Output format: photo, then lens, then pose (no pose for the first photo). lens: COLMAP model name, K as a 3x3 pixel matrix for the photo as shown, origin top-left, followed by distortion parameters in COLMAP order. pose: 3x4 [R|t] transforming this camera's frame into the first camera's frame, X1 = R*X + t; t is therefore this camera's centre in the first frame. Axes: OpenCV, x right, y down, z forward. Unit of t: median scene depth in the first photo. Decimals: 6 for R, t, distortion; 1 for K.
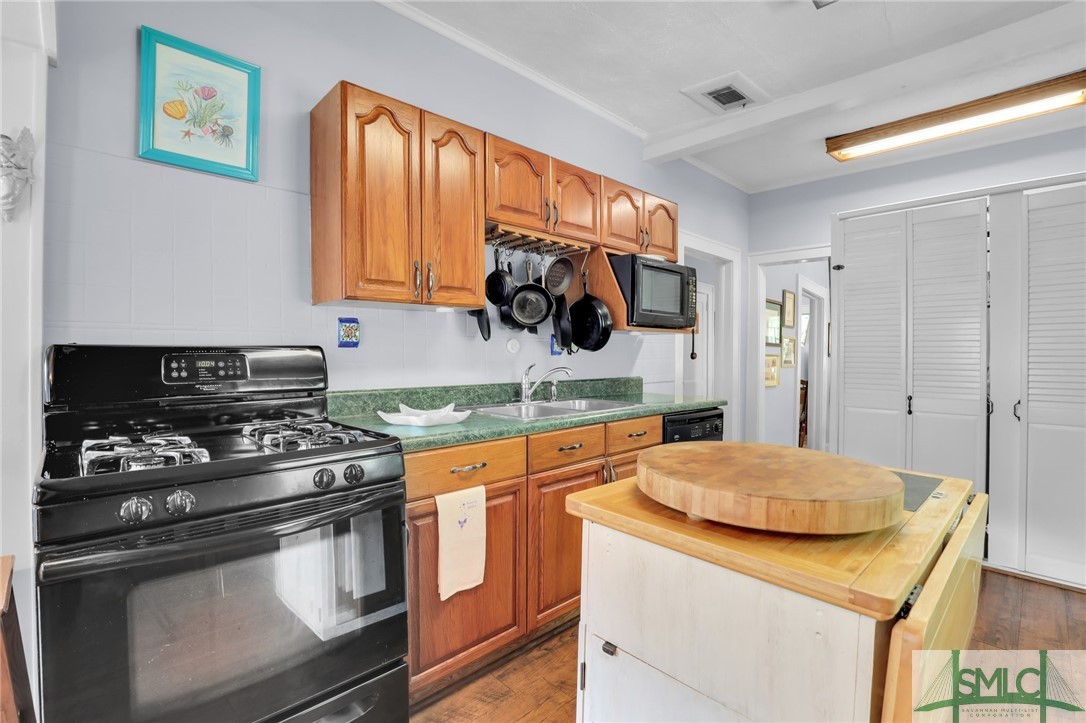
lens RADIAL K [[496.1, 0, 542.2], [0, 496.1, 356.9], [0, 0, 1]] dist [-0.028542, -0.000583]
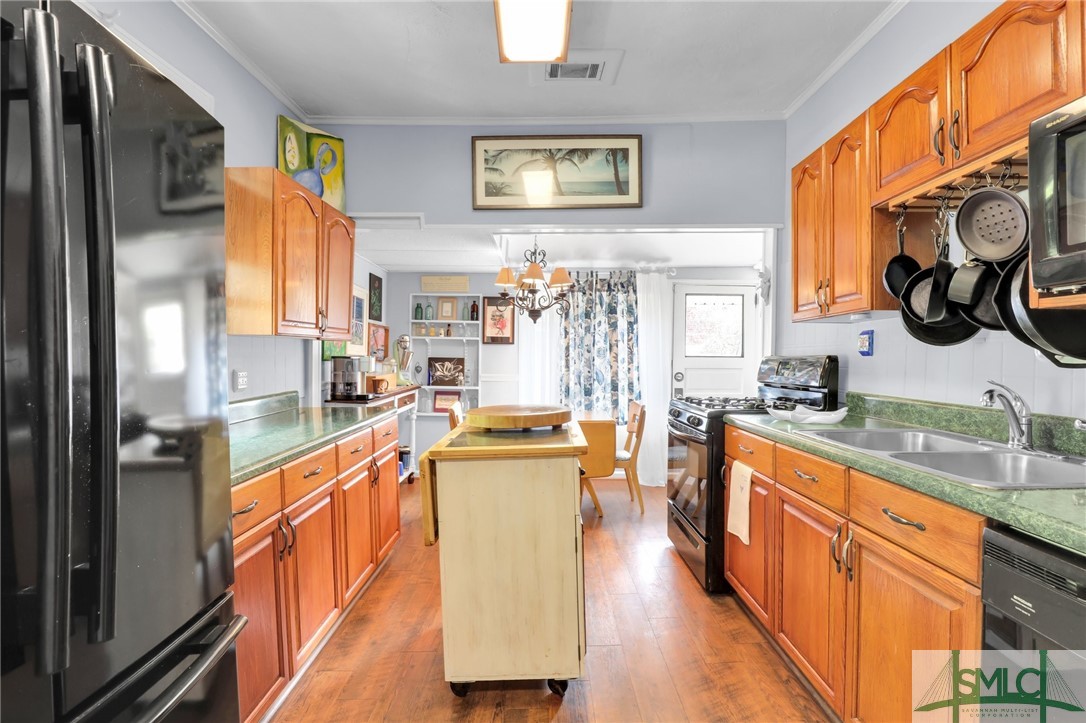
lens RADIAL K [[496.1, 0, 544.2], [0, 496.1, 364.3], [0, 0, 1]] dist [-0.028542, -0.000583]
pose [[-0.691320, 0.005953, -0.722525, 0.912065], [-0.009099, 0.999815, 0.016944, -0.013119], [0.722492, 0.018288, -0.691137, 1.193776]]
